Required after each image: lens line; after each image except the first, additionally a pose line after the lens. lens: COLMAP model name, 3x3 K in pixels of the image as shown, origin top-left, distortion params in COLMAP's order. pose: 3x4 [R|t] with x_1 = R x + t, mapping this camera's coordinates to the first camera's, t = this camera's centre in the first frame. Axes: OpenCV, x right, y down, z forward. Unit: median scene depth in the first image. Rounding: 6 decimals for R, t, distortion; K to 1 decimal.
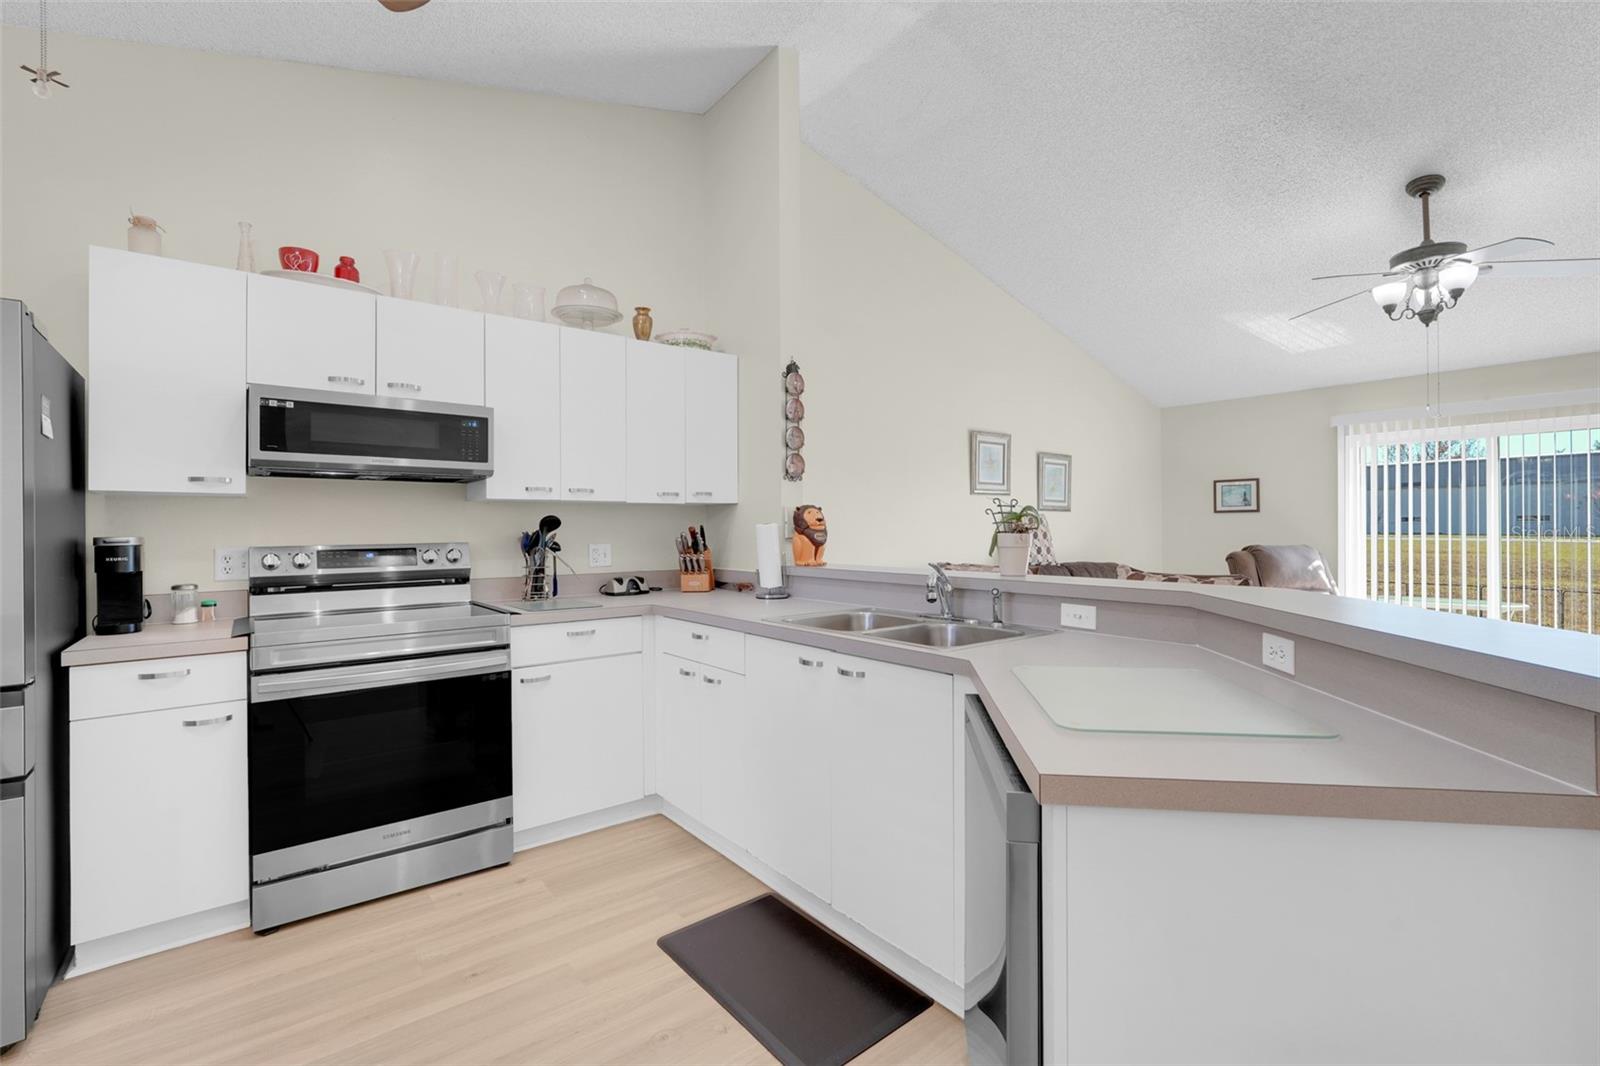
lens RADIAL K [[701.4, 0, 799.2], [0, 701.4, 533.4], [0, 0, 1]] dist [-0.009969, 0.002423]
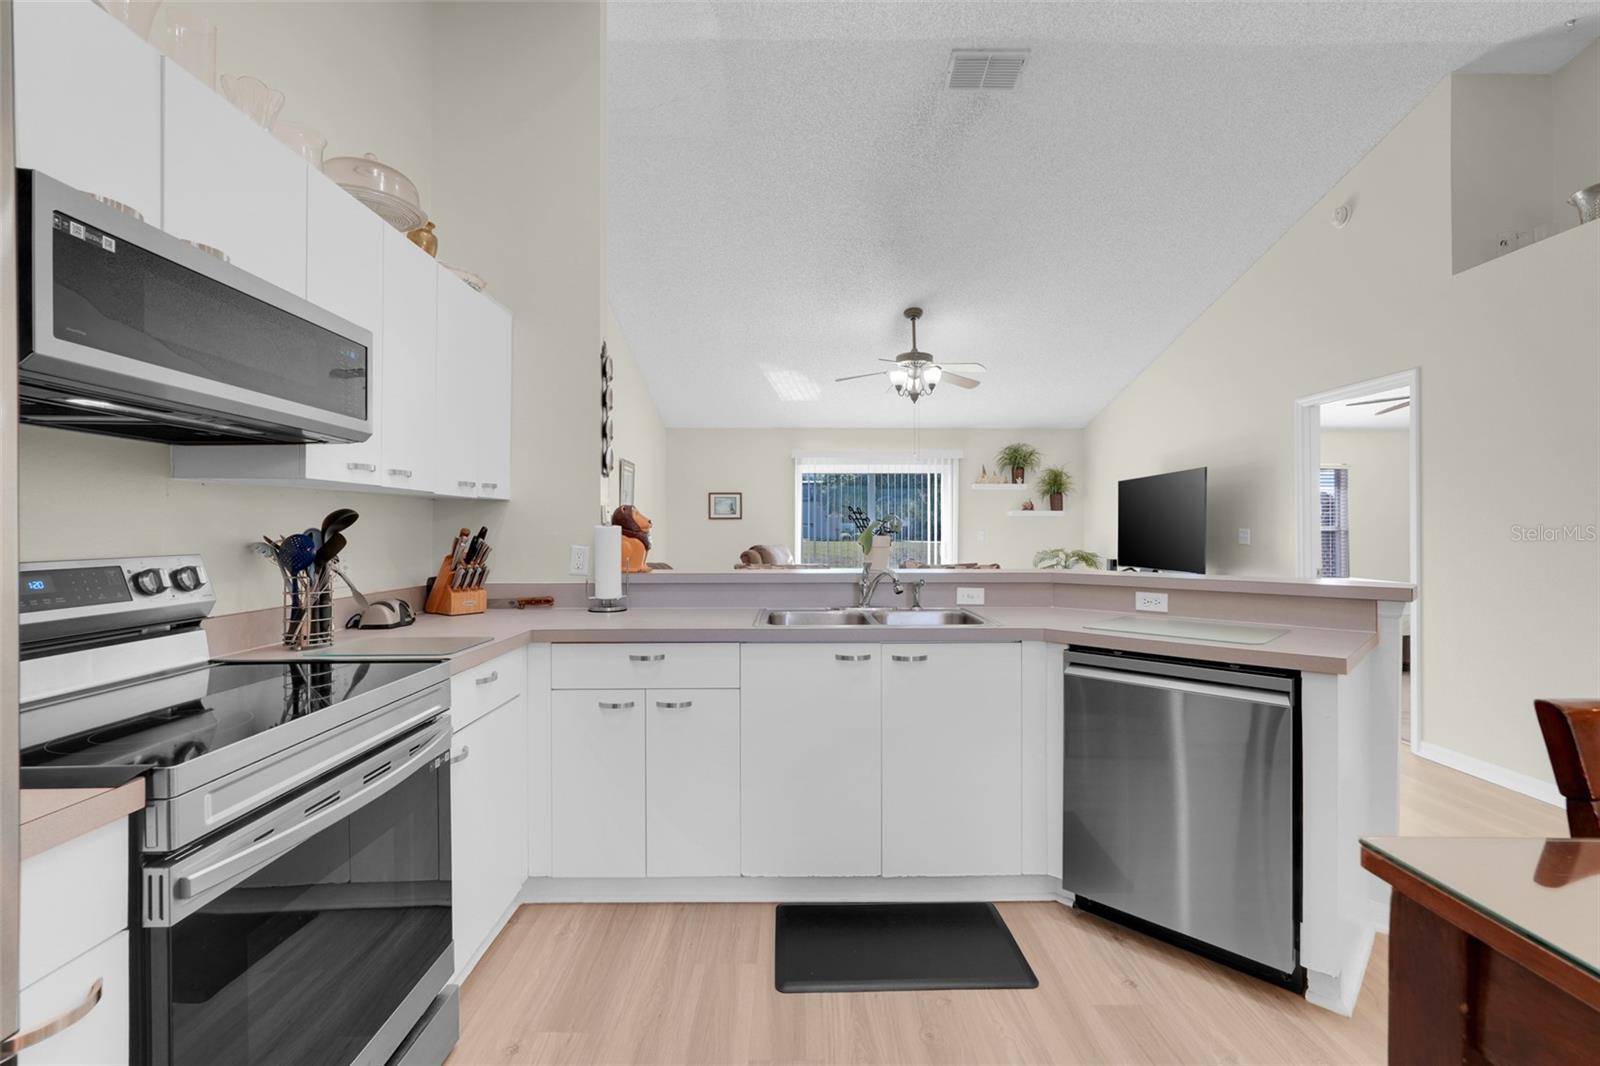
lens RADIAL K [[701.4, 0, 800.4], [0, 701.4, 536.8], [0, 0, 1]] dist [-0.009969, 0.002423]
pose [[0.609549, -0.003015, 0.792742, -0.594364], [0.003166, 0.999994, 0.001369, 0.000053], [-0.792742, 0.001676, 0.609555, 0.285486]]
